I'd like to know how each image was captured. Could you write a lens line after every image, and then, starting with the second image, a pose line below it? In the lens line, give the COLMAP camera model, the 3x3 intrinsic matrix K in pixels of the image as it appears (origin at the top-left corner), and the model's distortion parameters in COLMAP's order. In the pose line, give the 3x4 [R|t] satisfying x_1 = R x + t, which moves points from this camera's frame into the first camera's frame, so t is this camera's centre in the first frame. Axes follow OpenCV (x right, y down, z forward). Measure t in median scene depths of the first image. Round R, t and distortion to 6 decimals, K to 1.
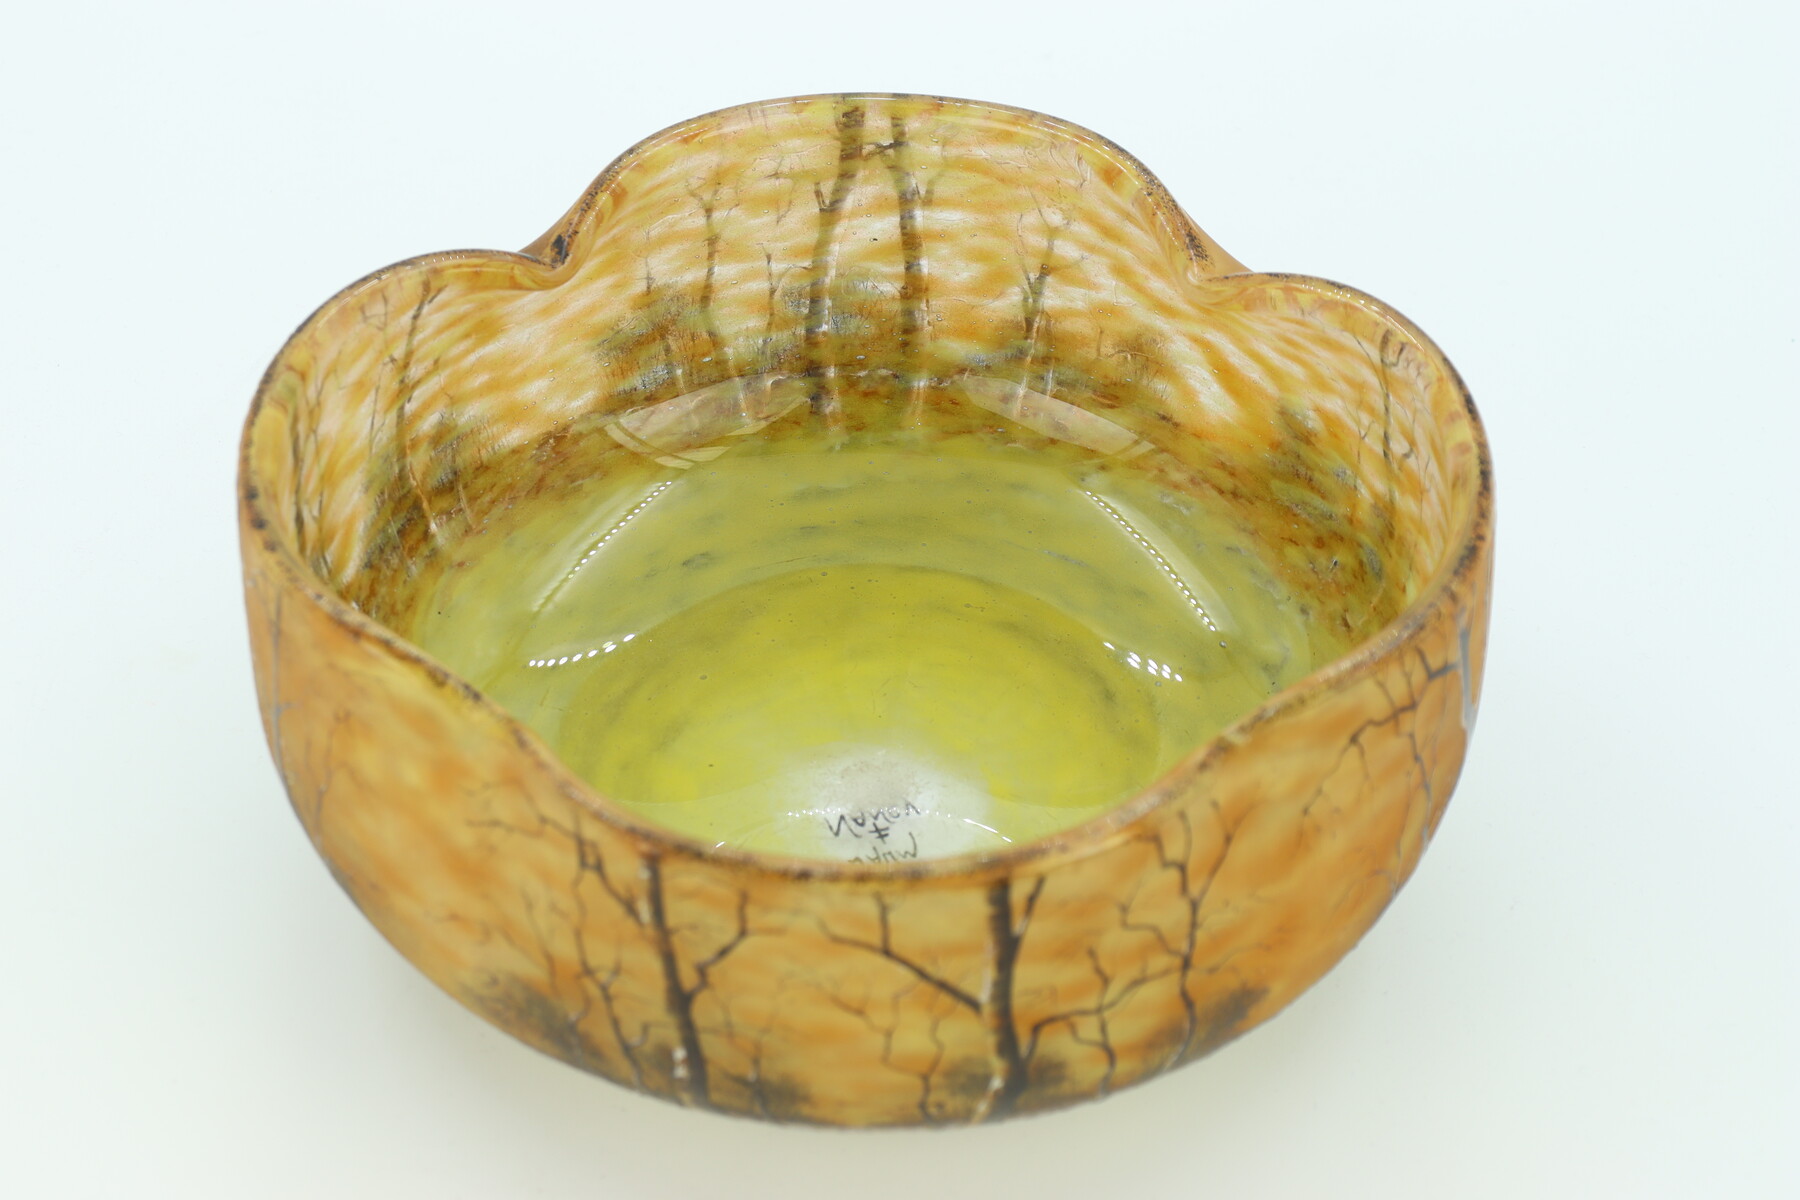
lens RADIAL K [[4044.4, 0, 900.0], [0, 4044.4, 600.0], [0, 0, 1]] dist [0.076114, 0.690457]
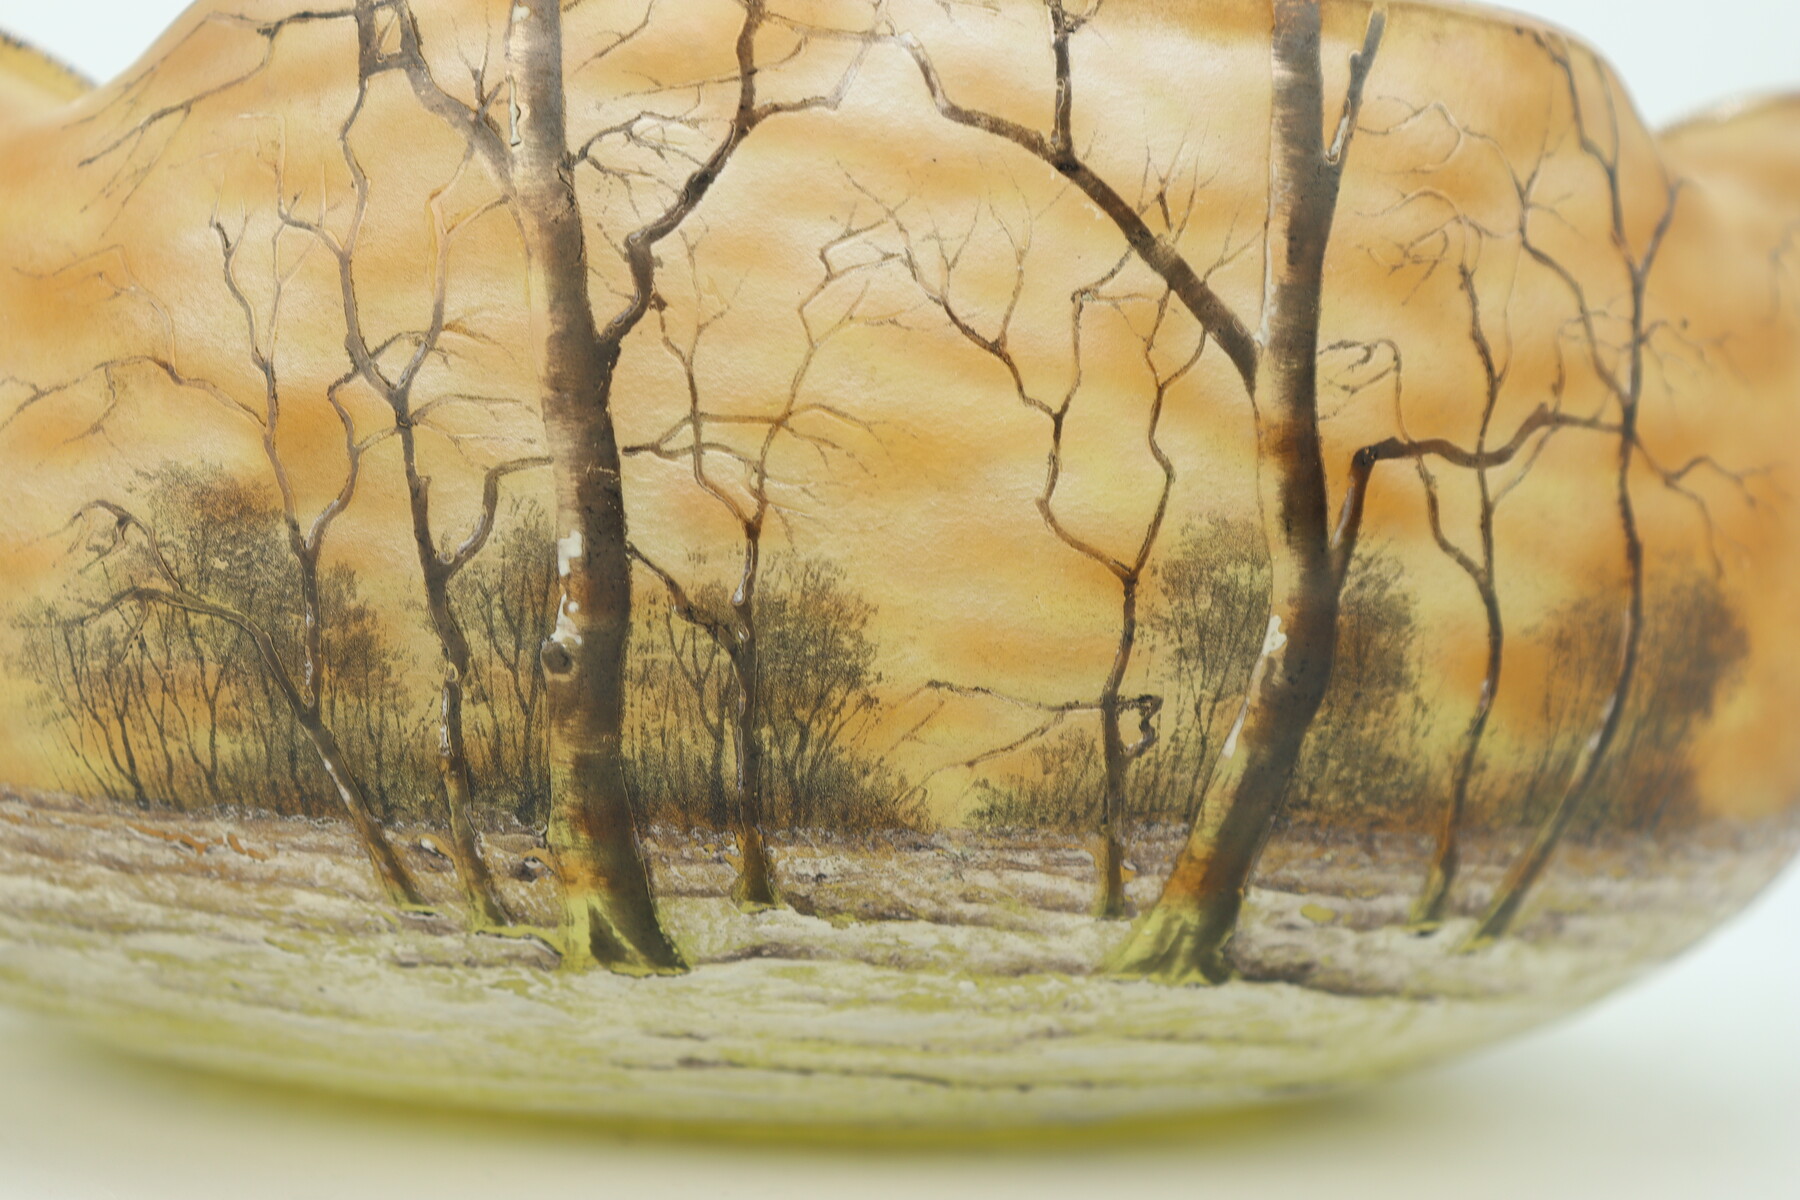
lens RADIAL K [[4044.4, 0, 900.0], [0, 4044.4, 600.0], [0, 0, 1]] dist [0.076114, 0.690457]
pose [[0.980396, 0.032096, 0.194404, -0.105323], [0.097346, 0.778919, -0.619523, 0.394715], [-0.171309, 0.626302, 0.760525, 0.672981]]
